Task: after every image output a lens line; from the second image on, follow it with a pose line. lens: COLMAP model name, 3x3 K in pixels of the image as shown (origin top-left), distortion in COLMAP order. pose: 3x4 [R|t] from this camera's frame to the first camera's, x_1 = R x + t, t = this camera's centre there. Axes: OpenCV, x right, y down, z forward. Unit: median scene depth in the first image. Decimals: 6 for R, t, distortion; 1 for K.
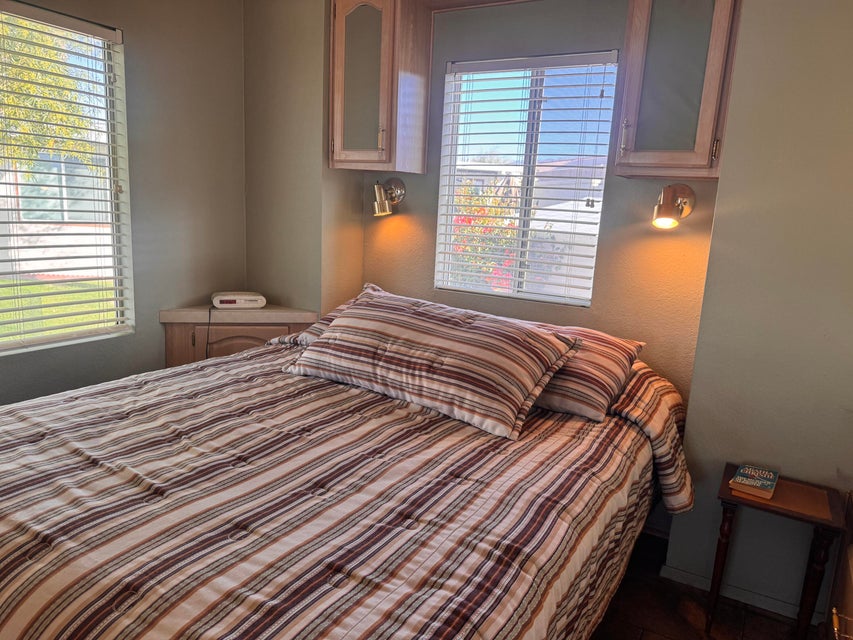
lens RADIAL K [[594.3, 0, 429.6], [0, 594.3, 322.5], [0, 0, 1]] dist [0.064286, -0.084370]
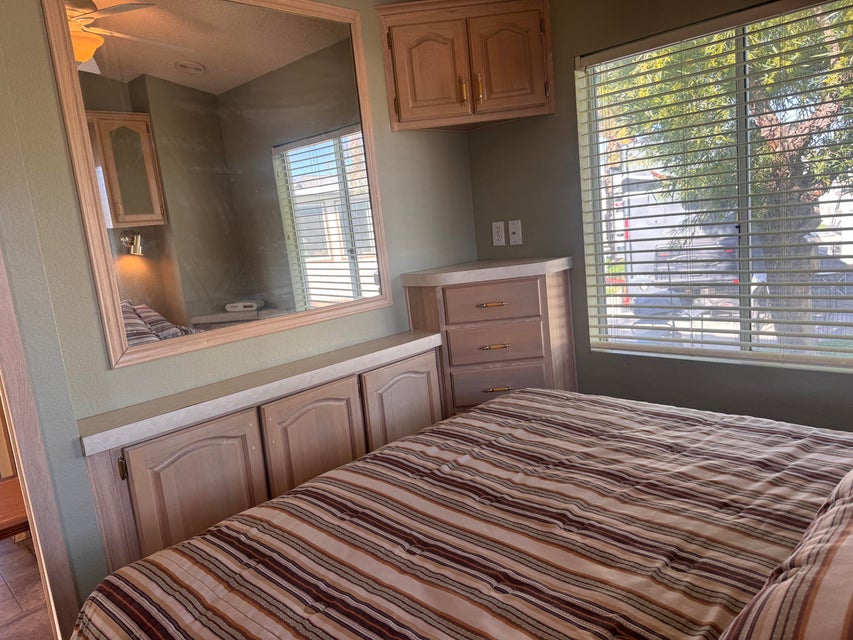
lens RADIAL K [[594.3, 0, 429.6], [0, 594.3, 322.5], [0, 0, 1]] dist [0.064286, -0.084370]
pose [[-0.229623, 0.135825, -0.963756, 0.548374], [-0.099783, 0.981711, 0.162130, -0.180088], [0.968151, 0.133395, -0.211870, 0.973609]]
